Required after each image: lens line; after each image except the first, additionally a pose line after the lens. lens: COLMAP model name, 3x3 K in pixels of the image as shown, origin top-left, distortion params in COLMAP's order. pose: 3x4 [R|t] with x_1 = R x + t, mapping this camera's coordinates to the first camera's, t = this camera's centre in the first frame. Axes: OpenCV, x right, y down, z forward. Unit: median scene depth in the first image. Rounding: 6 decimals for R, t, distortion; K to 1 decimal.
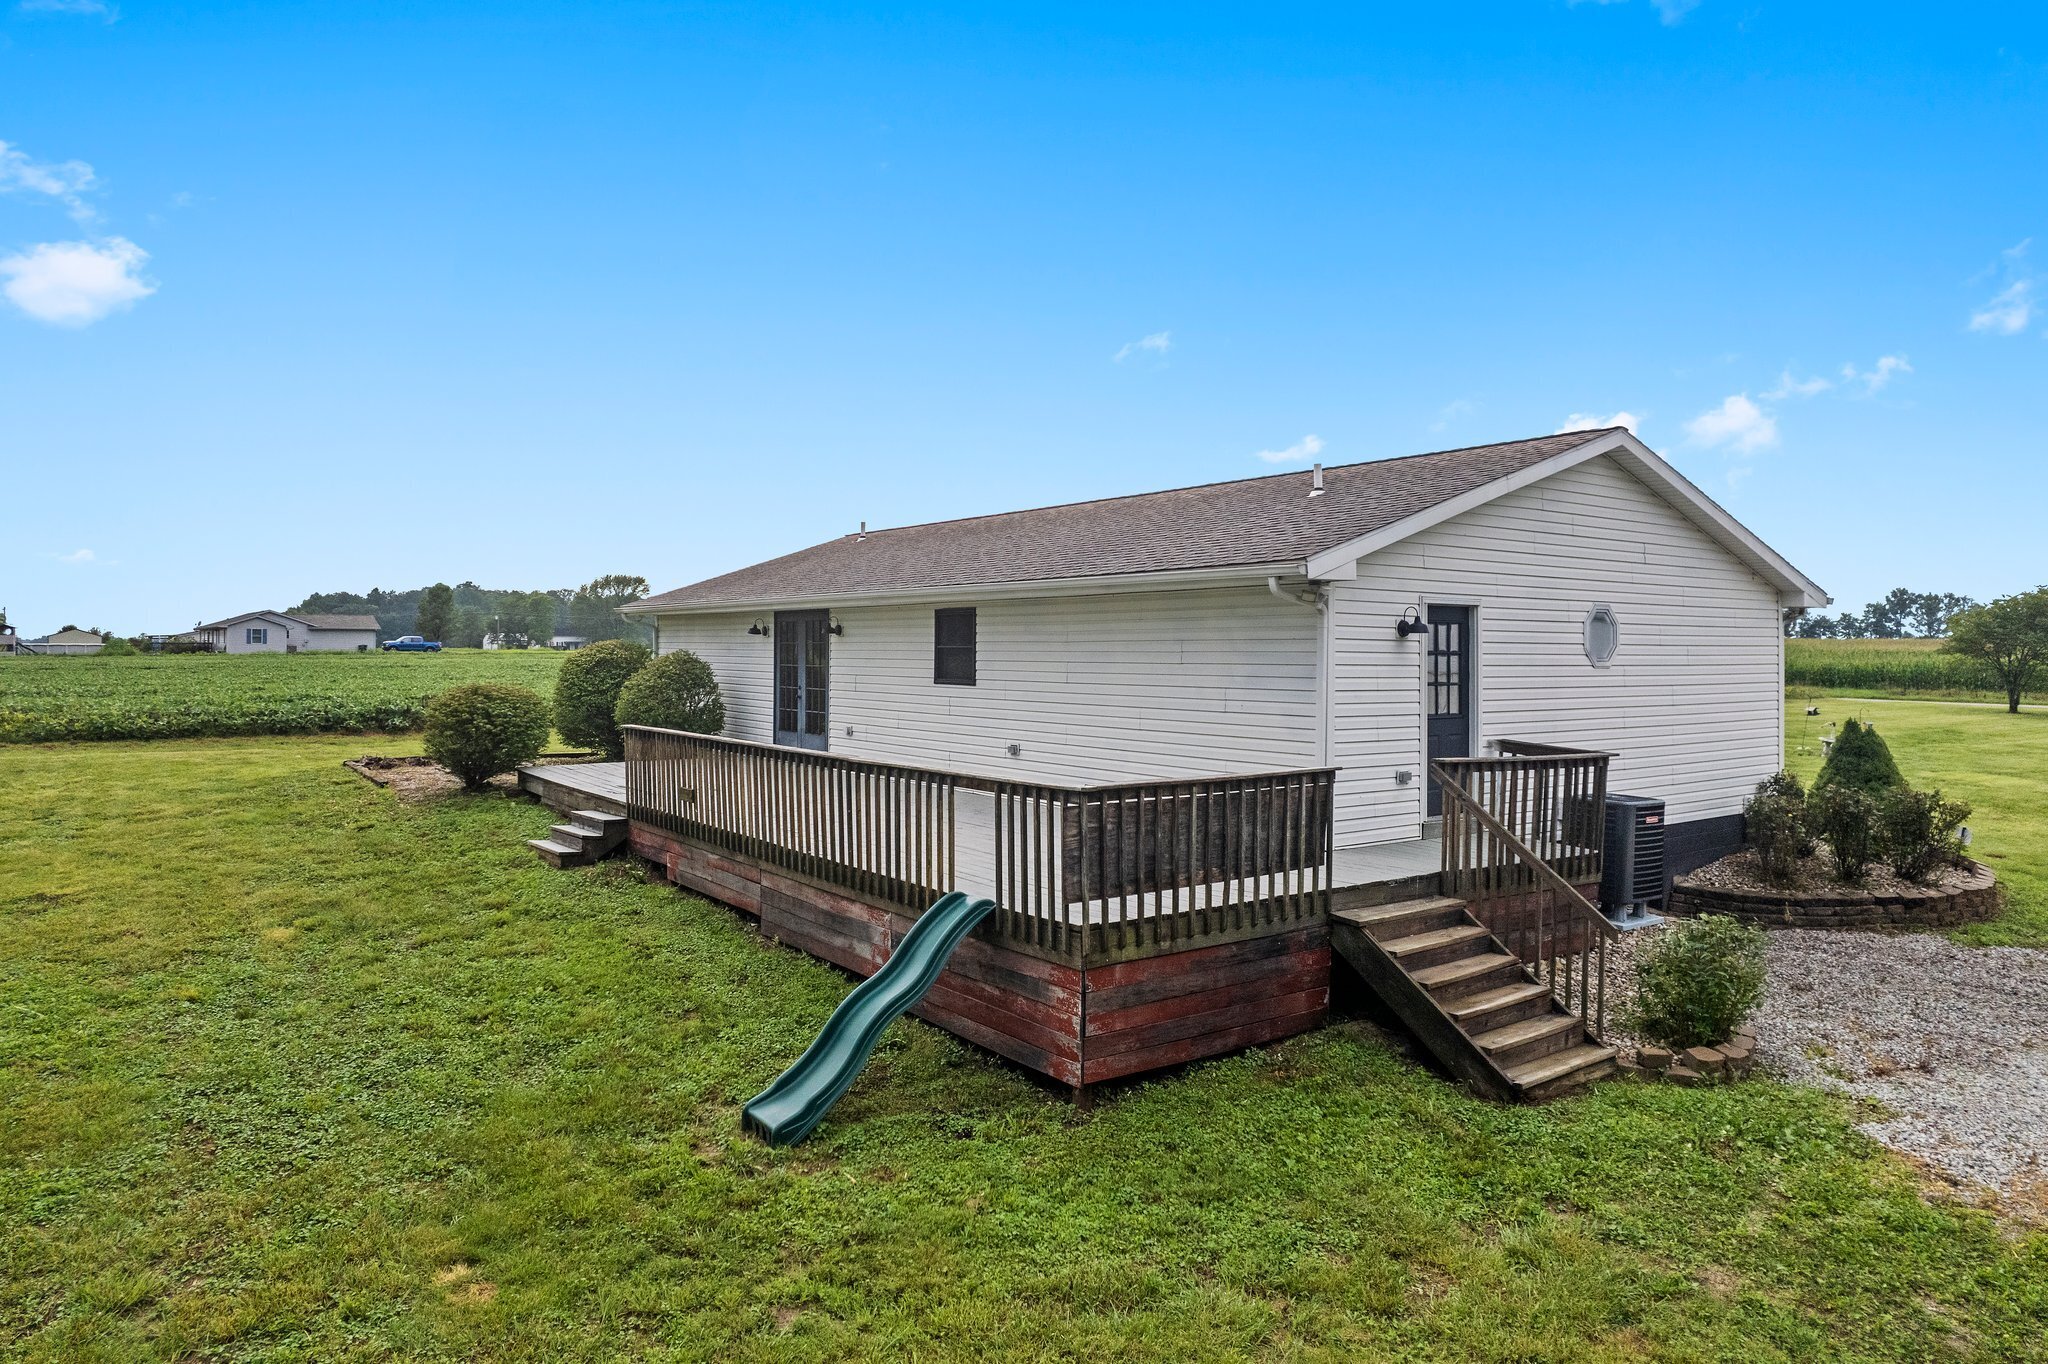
lens RADIAL K [[1282.1, 0, 1024.0], [0, 1282.1, 682.0], [0, 0, 1]] dist [-0.058495, 0.047685]
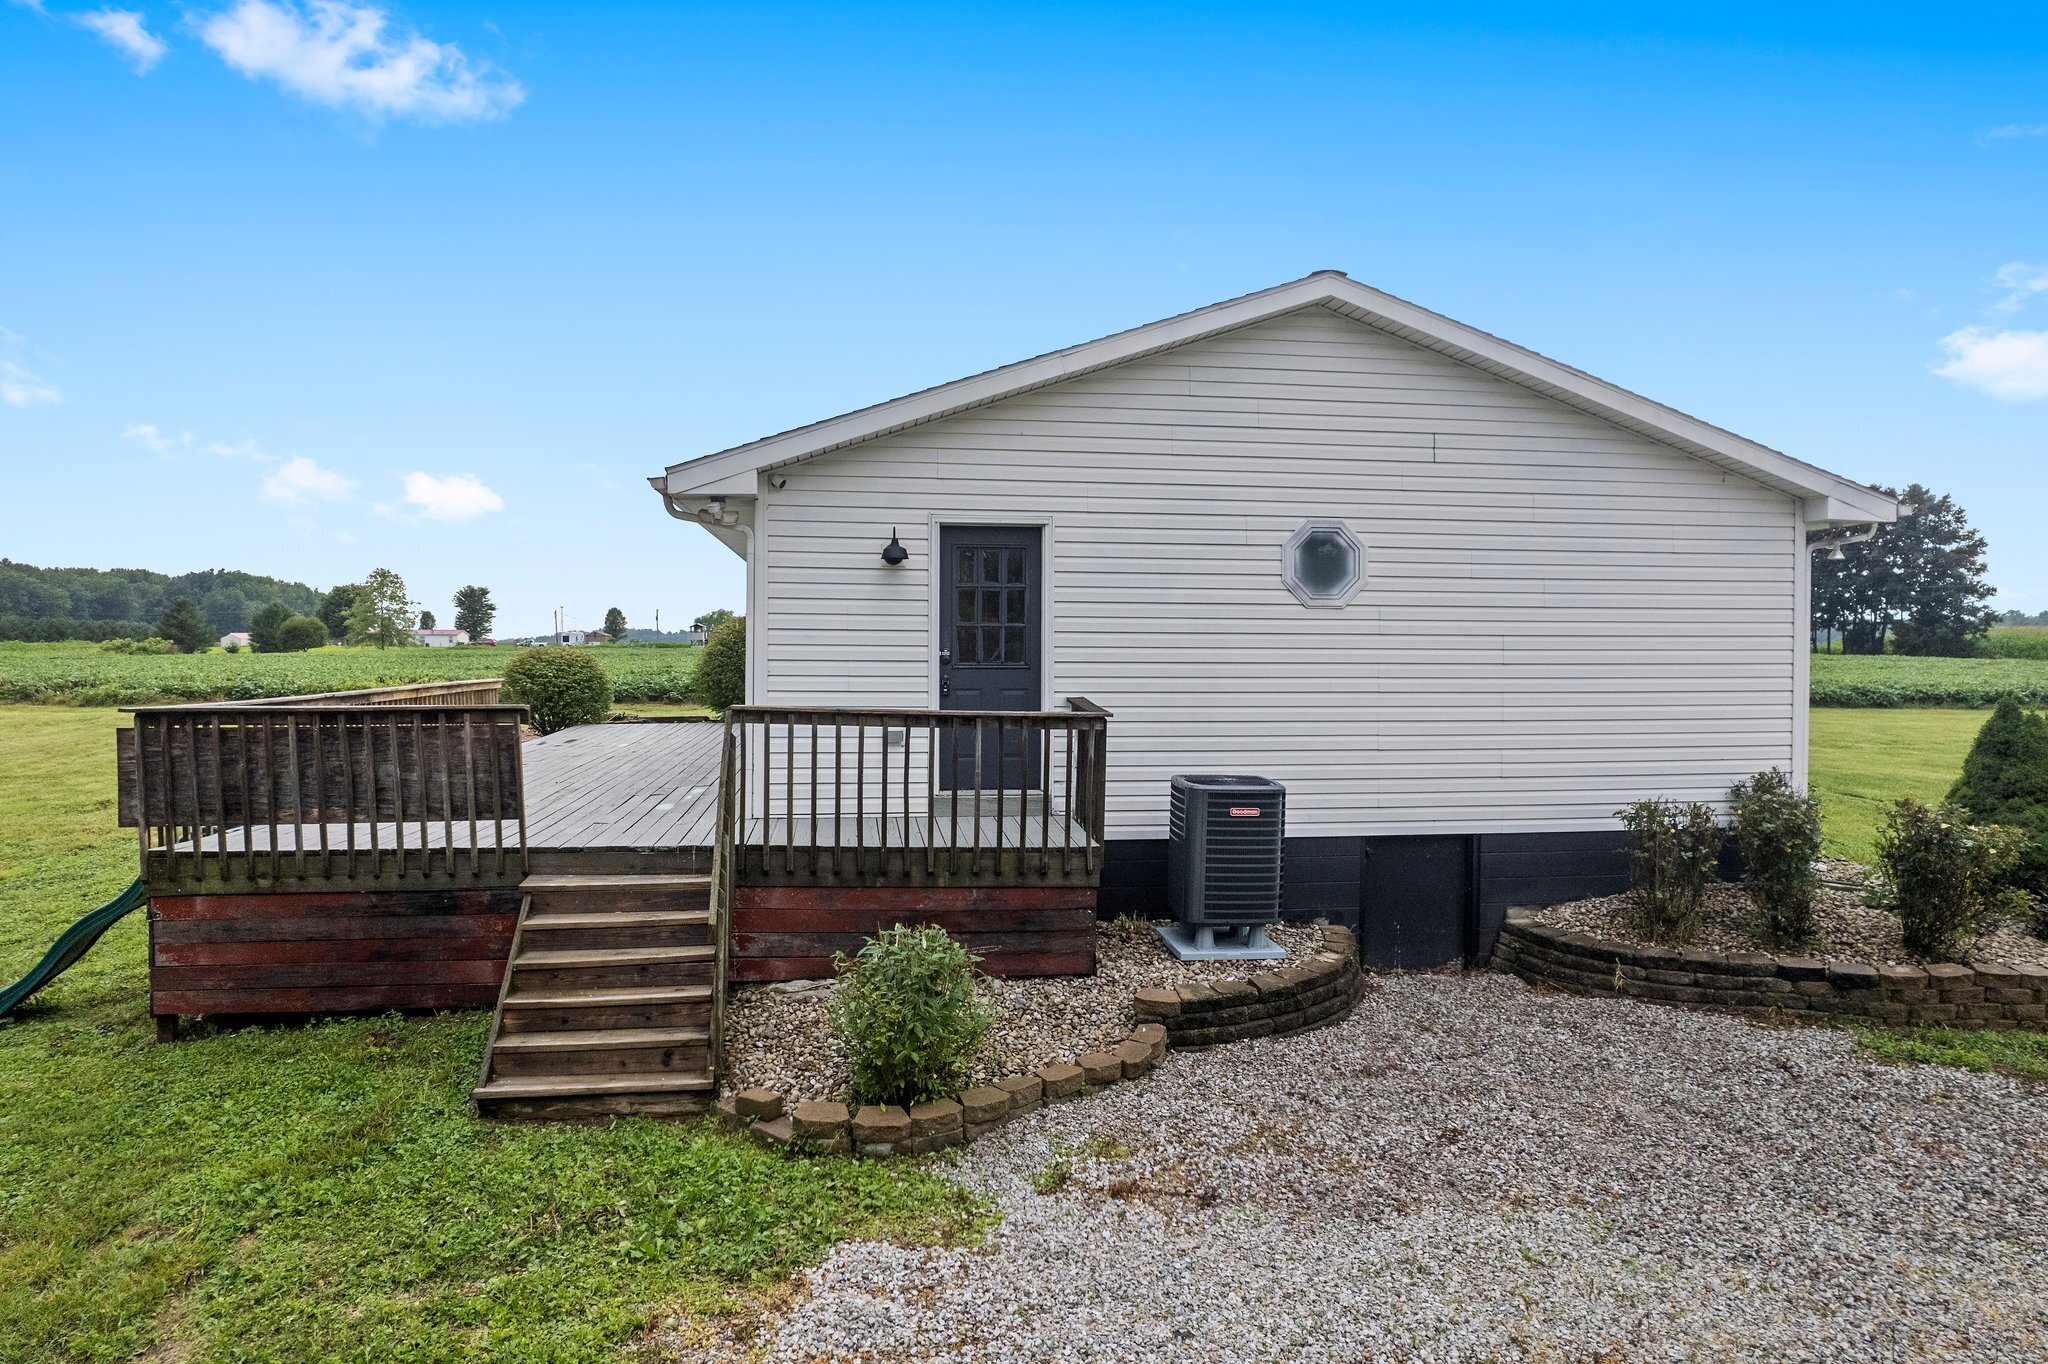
lens RADIAL K [[1282.1, 0, 1024.0], [0, 1282.1, 682.0], [0, 0, 1]] dist [-0.058495, 0.047685]
pose [[0.885742, 0.010243, -0.464066, 0.951479], [-0.008797, 0.999947, 0.005281, 0.043172], [0.464095, -0.000595, 0.885785, 0.397779]]
